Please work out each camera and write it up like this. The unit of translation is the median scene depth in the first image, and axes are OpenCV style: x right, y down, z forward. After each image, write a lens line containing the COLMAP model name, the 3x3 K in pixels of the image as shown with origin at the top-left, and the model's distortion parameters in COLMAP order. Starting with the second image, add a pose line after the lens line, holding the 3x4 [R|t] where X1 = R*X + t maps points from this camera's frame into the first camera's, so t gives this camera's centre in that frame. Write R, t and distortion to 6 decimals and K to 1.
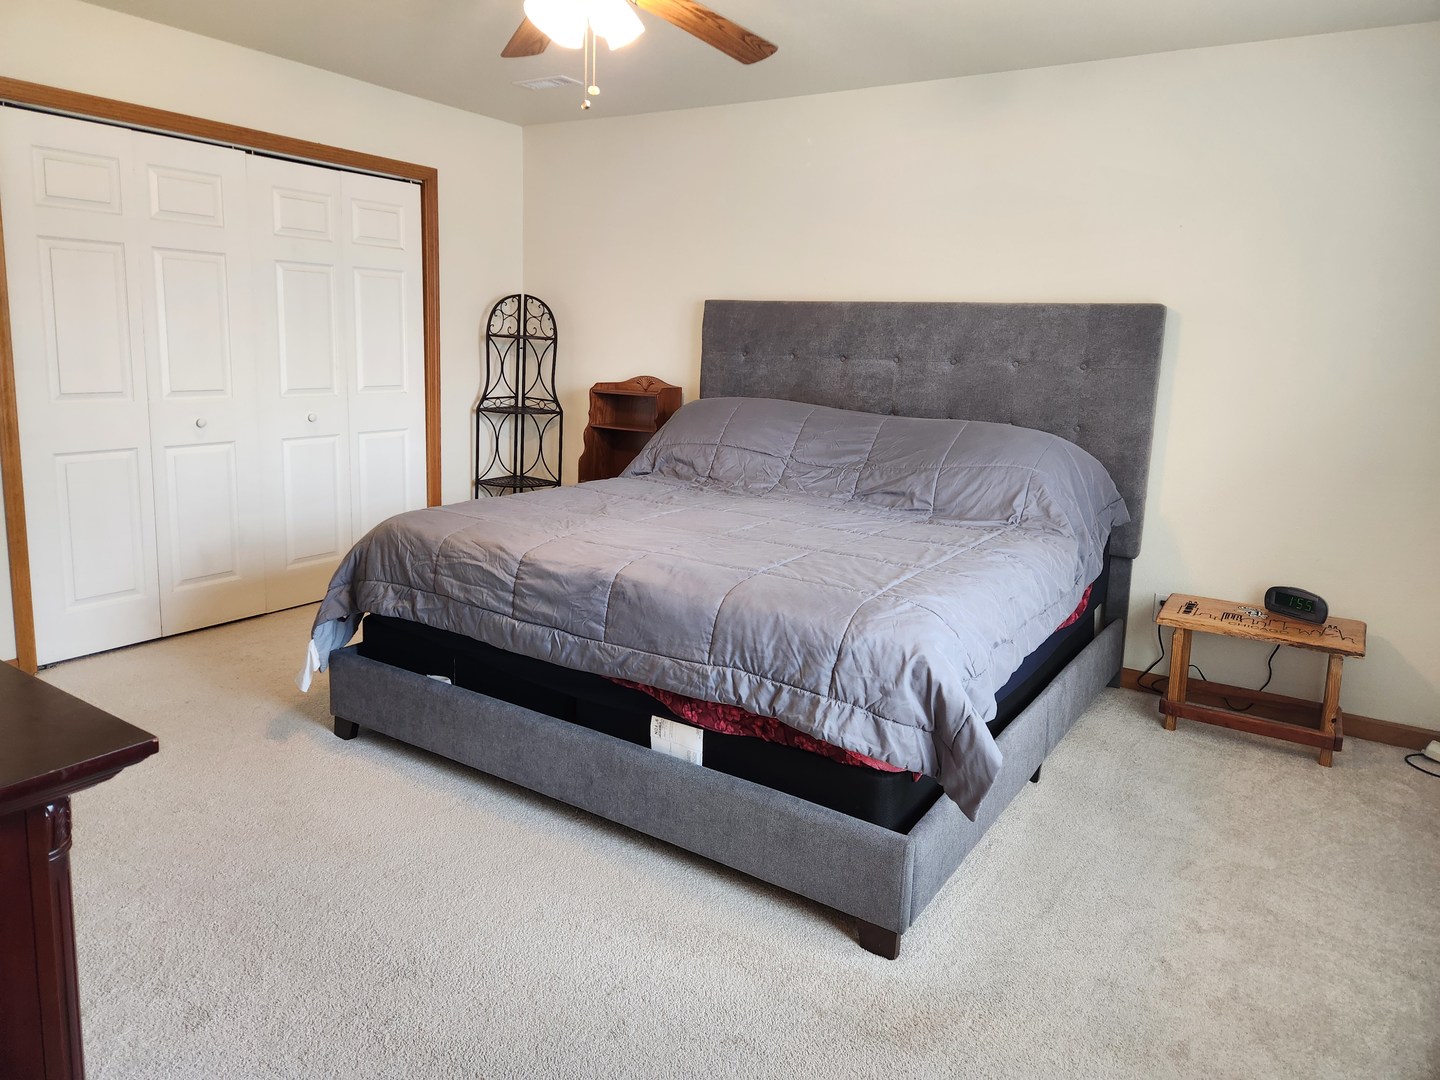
lens RADIAL K [[956.3, 0, 713.6], [0, 956.3, 484.9], [0, 0, 1]] dist [0.081809, -0.068182]
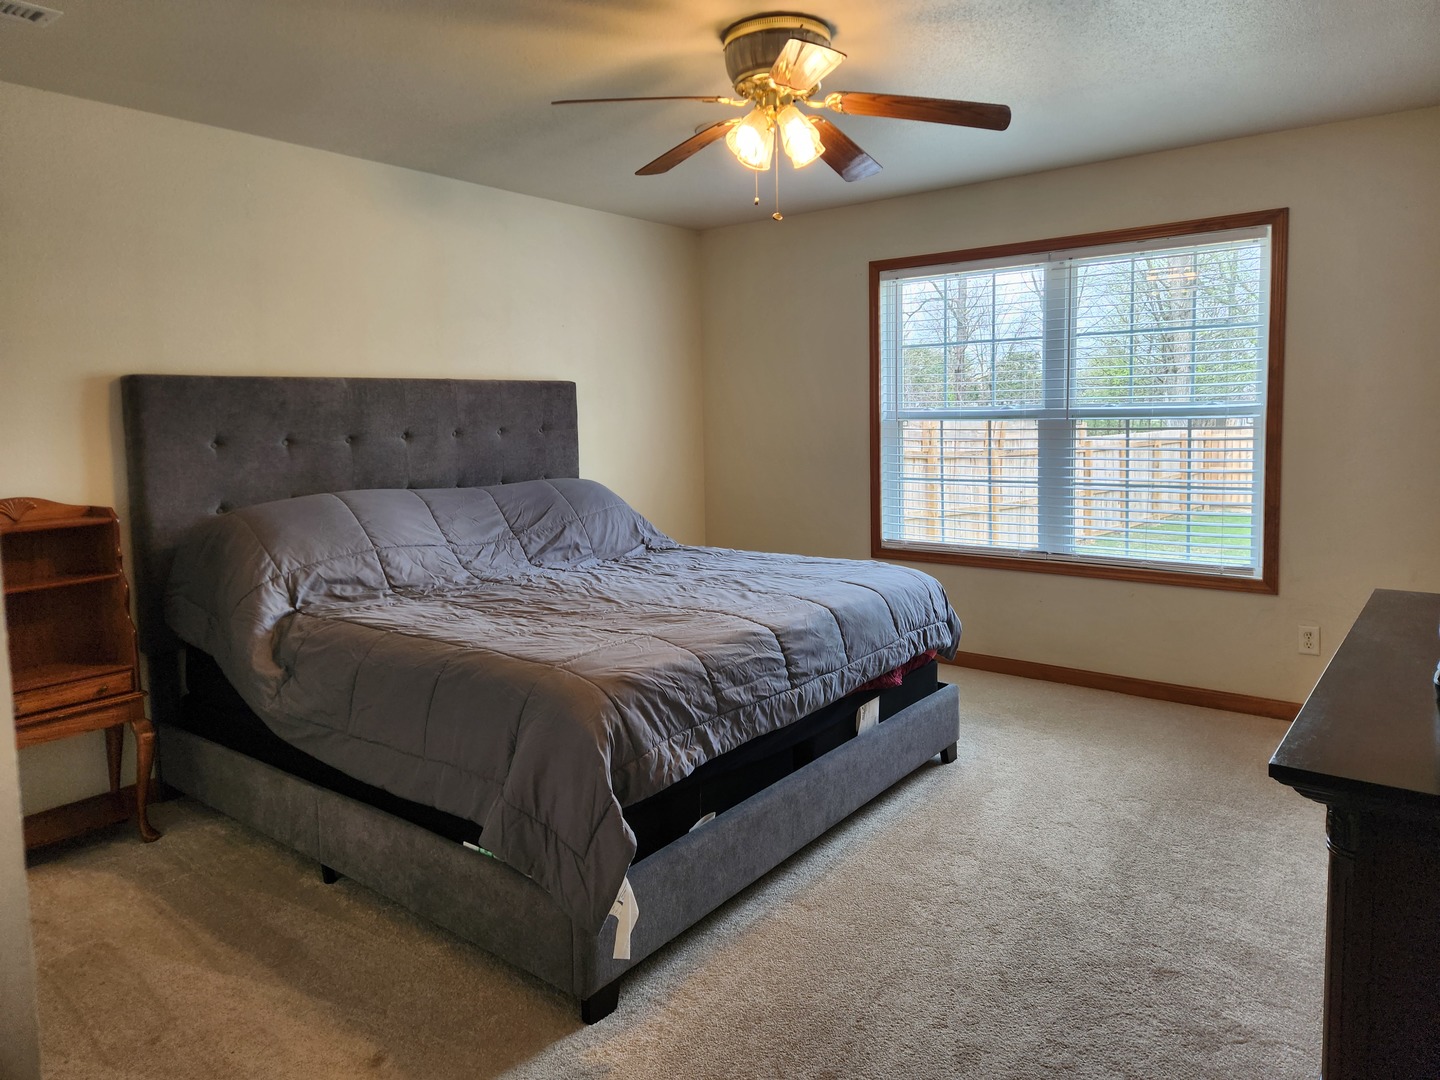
lens RADIAL K [[956.3, 0, 713.6], [0, 956.3, 484.9], [0, 0, 1]] dist [0.081809, -0.068182]
pose [[0.087009, -0.117960, 0.989199, -1.080295], [0.184861, 0.977631, 0.100320, -0.172723], [-0.978905, 0.174136, 0.106869, 0.837763]]
